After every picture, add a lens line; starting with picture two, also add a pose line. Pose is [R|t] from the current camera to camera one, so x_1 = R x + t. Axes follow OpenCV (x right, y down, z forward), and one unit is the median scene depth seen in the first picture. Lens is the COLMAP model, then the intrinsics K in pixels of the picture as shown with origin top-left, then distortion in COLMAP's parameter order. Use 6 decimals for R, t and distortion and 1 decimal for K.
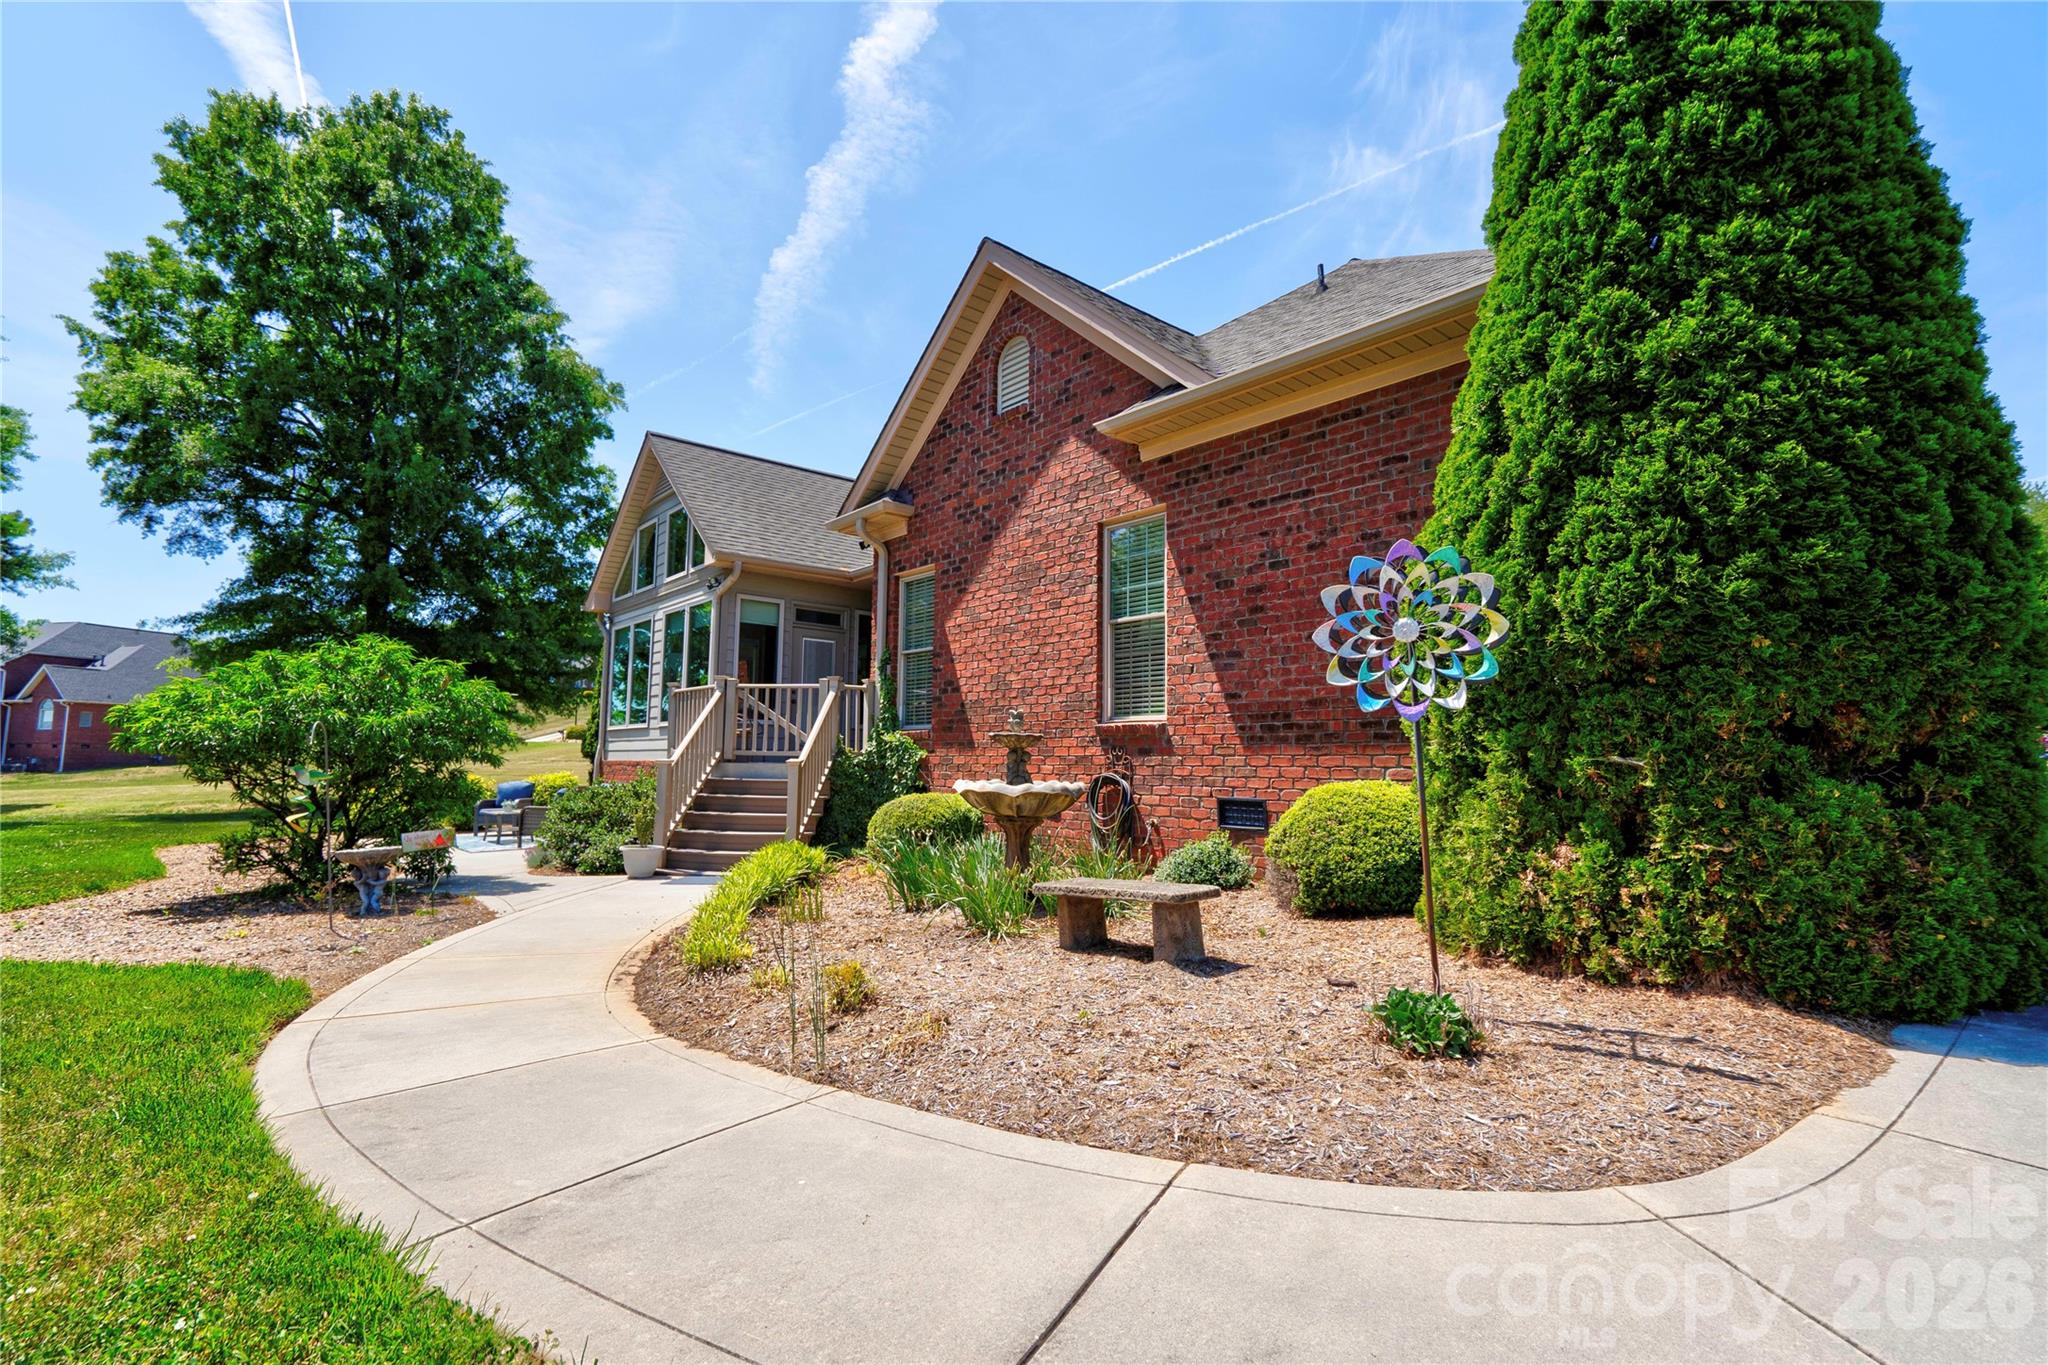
lens RADIAL K [[947.6, 0, 1013.5], [0, 947.6, 681.7], [0, 0, 1]] dist [-0.000641, 0.011807]
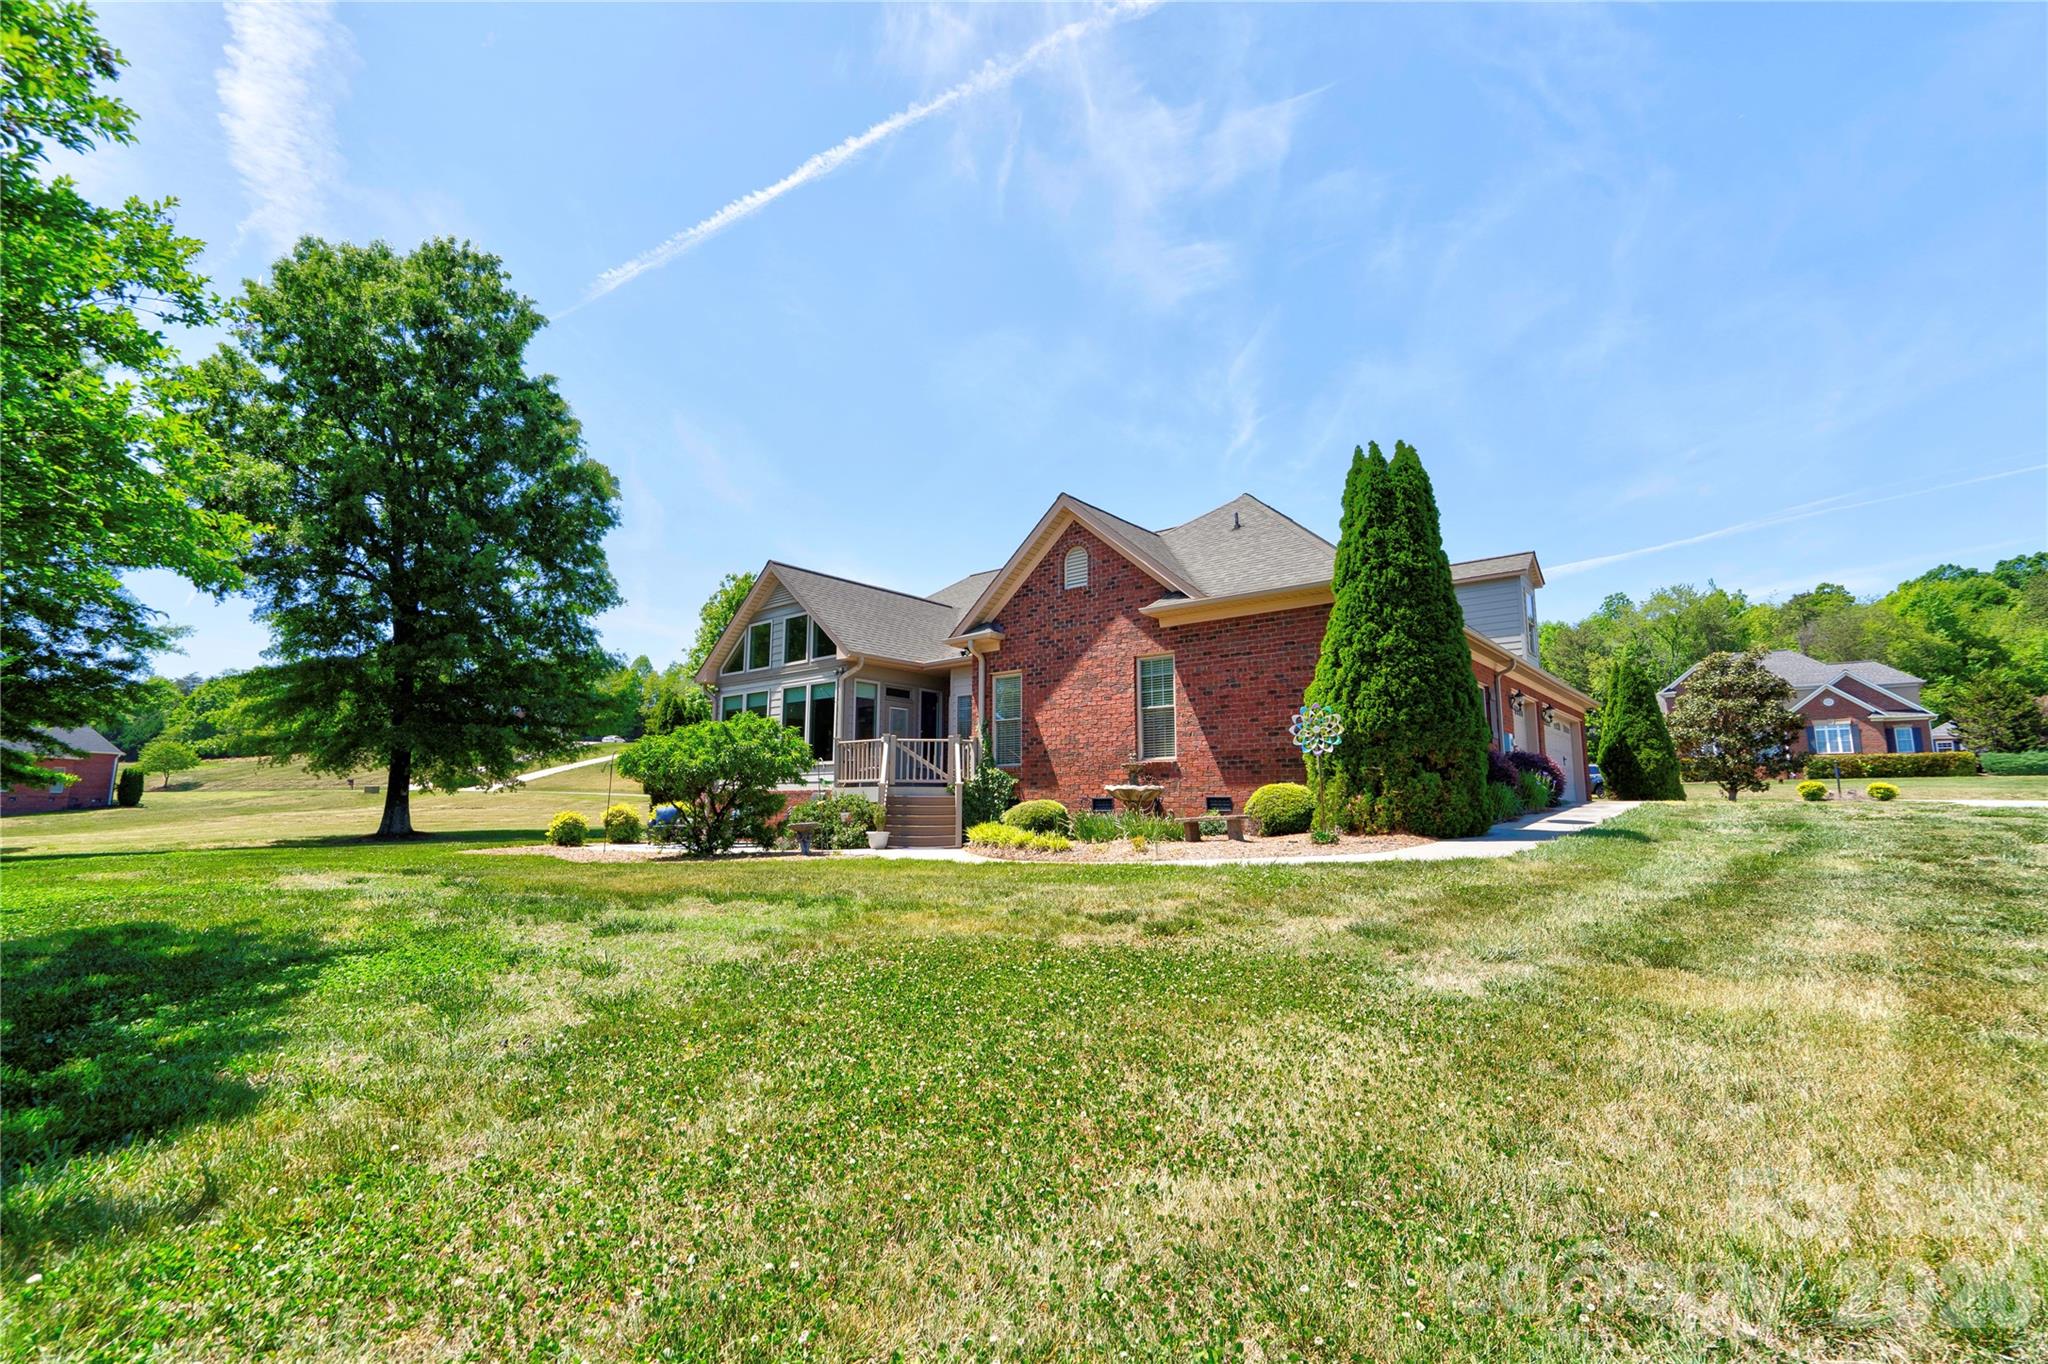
lens RADIAL K [[933.3, 0, 1024.0], [0, 933.3, 682.0], [0, 0, 1]] dist [-0.002381, -0.000299]
pose [[0.984195, 0.015861, 0.176379, -0.587150], [-0.006456, 0.998532, -0.053770, -0.017096], [-0.176973, 0.051781, 0.982853, -1.026361]]
